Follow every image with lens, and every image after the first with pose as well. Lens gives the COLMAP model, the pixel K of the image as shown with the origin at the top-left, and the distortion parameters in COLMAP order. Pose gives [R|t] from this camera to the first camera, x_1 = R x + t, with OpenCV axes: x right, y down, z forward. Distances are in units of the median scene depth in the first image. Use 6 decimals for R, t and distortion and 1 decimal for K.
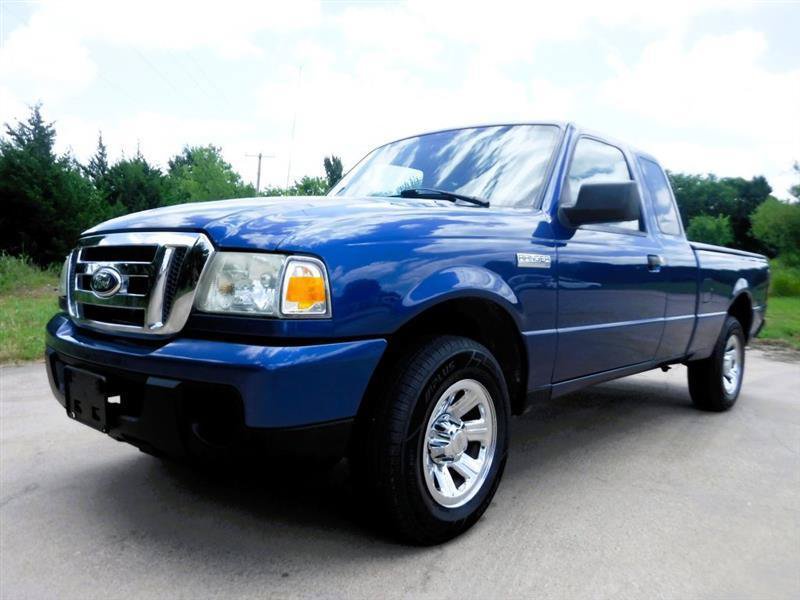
lens RADIAL K [[724.6, 0, 400.0], [0, 724.6, 300.0], [0, 0, 1]] dist [-0.091781, 0.019046]
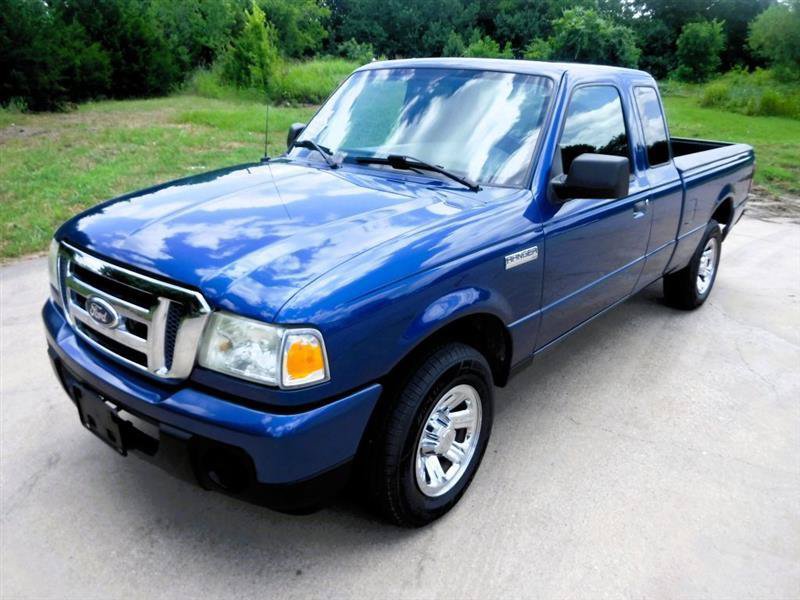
lens RADIAL K [[722.5, 0, 407.1], [0, 722.5, 300.7], [0, 0, 1]] dist [-0.072225, -0.013850]
pose [[0.999131, -0.022256, 0.035236, -0.015042], [0.009778, 0.947055, 0.320922, -0.382090], [-0.040513, -0.320298, 0.946450, 0.032817]]
